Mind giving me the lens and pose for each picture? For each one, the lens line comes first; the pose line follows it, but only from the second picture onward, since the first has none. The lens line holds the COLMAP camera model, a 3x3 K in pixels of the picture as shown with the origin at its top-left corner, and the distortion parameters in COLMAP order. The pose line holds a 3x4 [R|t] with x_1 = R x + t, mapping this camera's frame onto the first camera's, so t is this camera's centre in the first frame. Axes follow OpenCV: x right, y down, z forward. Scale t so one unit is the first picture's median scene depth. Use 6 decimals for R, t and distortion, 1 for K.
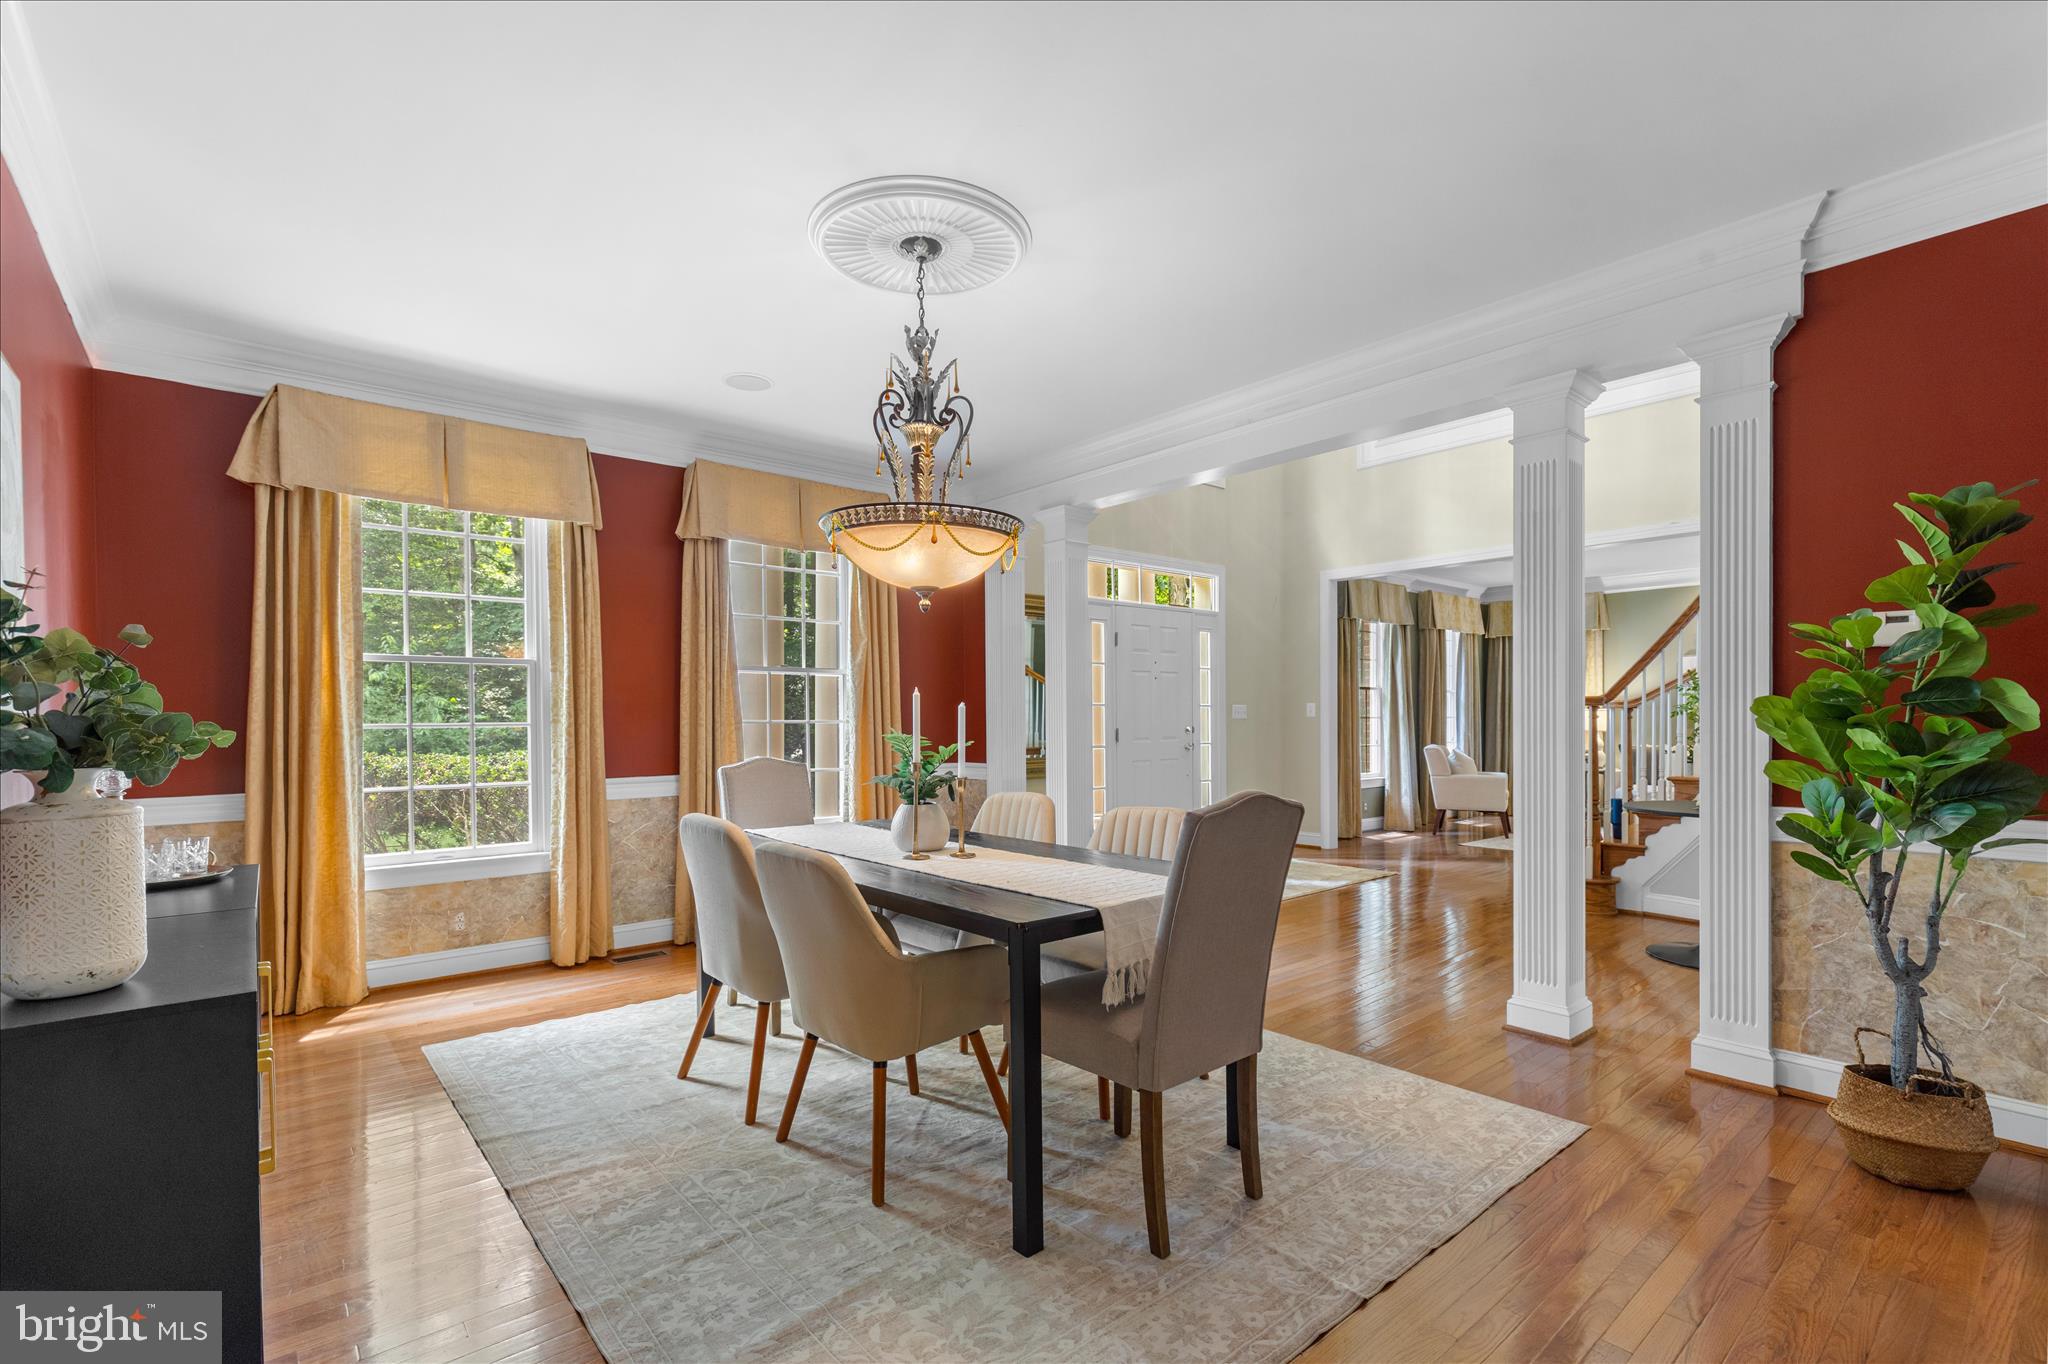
lens RADIAL K [[928.2, 0, 1019.7], [0, 928.2, 720.1], [0, 0, 1]] dist [0.000781, -0.000155]
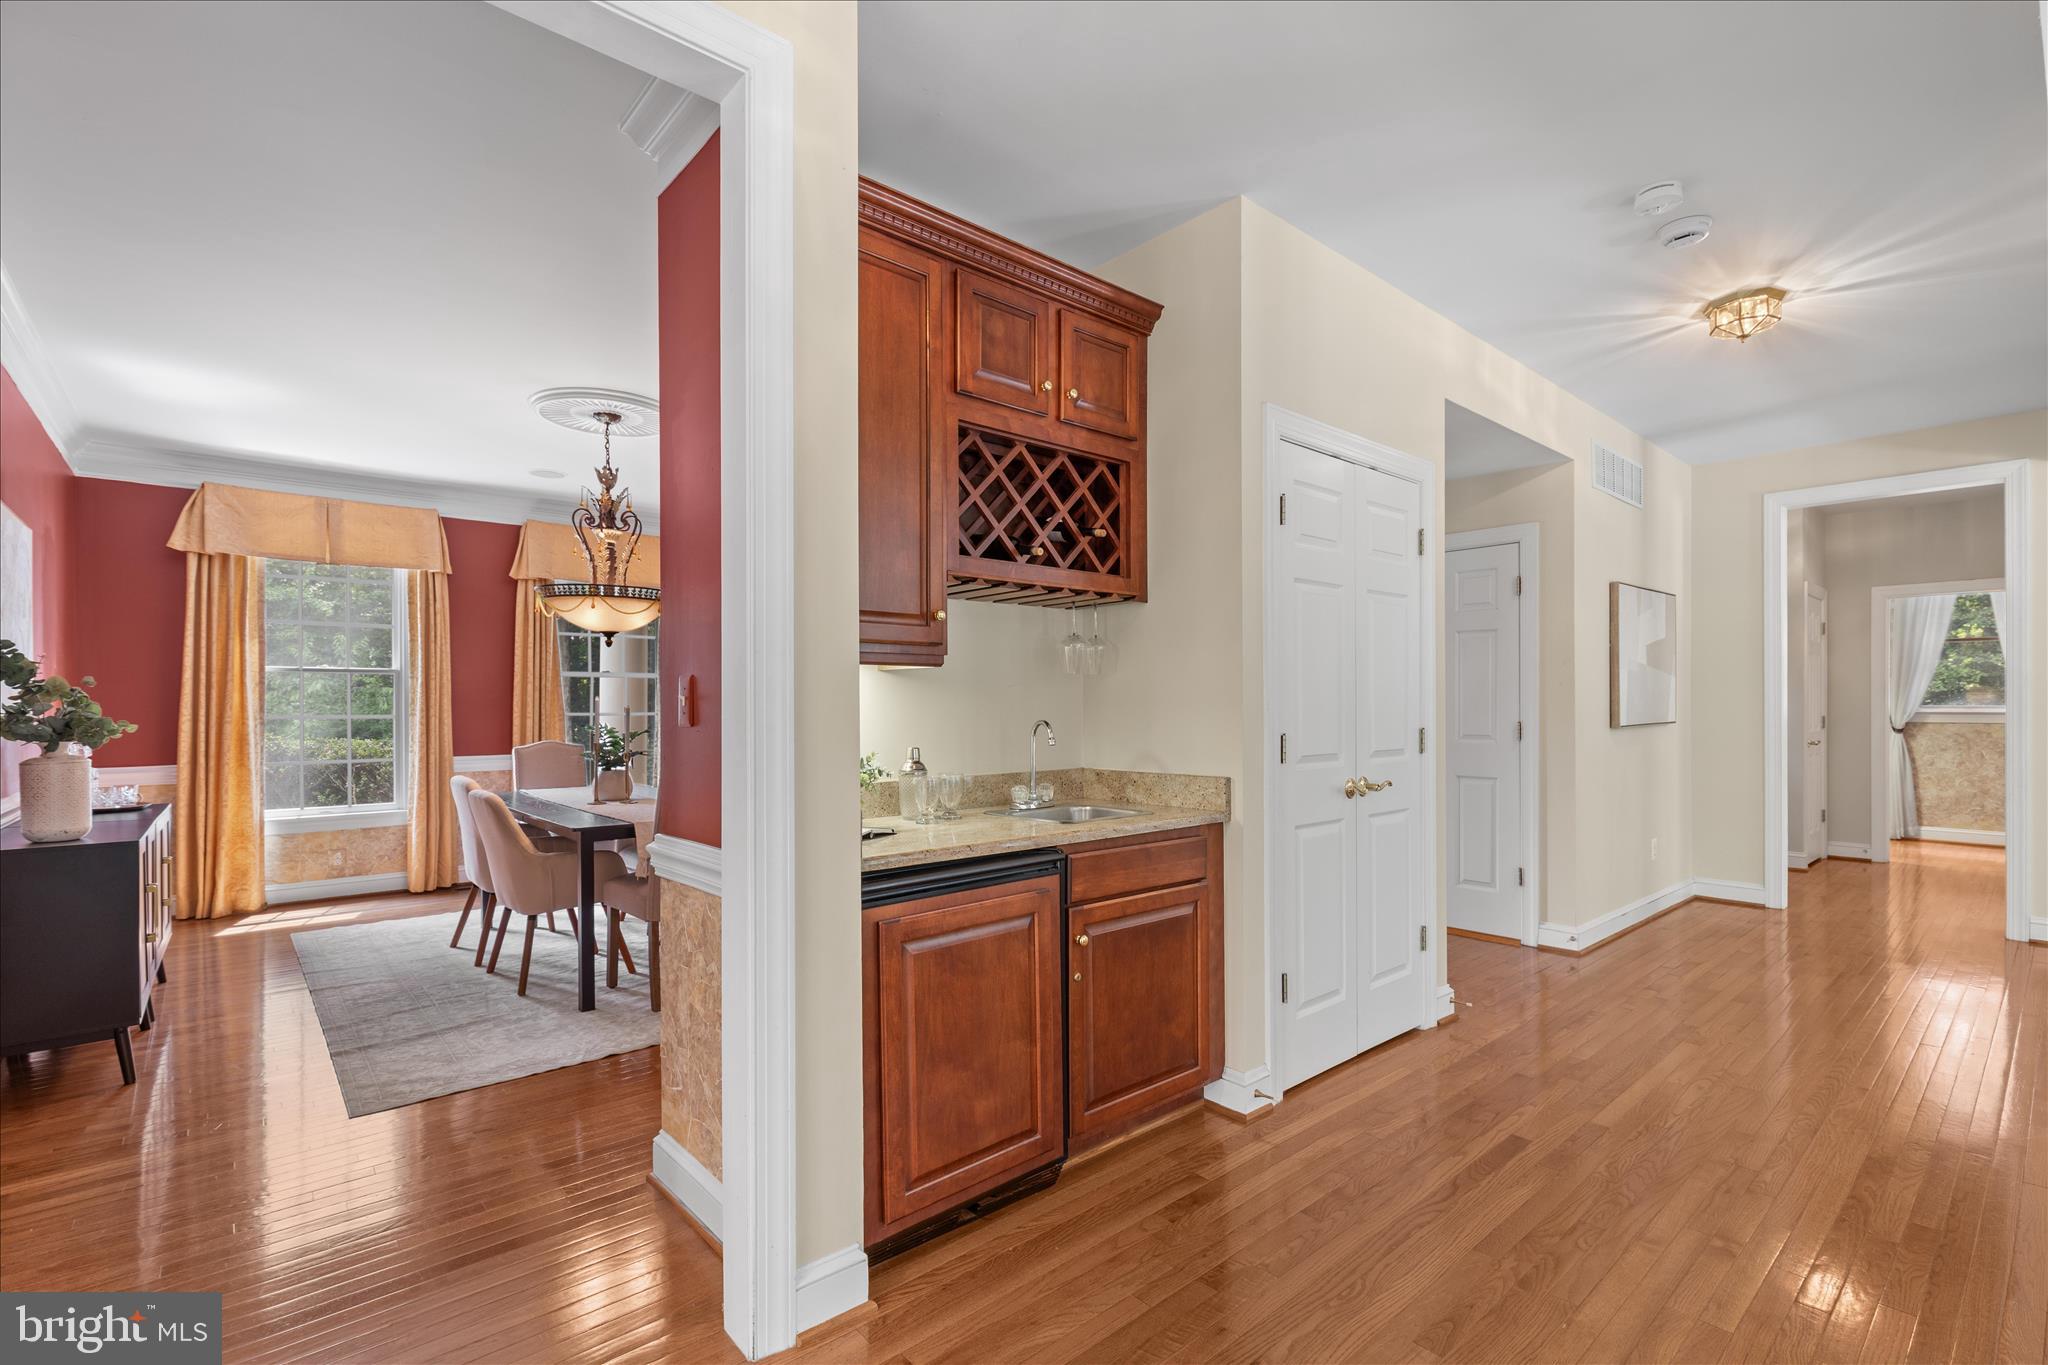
lens RADIAL K [[928.2, 0, 1025.9], [0, 928.2, 696.9], [0, 0, 1]] dist [0.000781, -0.000155]
pose [[0.999915, 0.002447, 0.012771, 0.473602], [-0.002291, 0.999923, -0.012216, -0.012457], [-0.012800, 0.012186, 0.999844, -0.469019]]
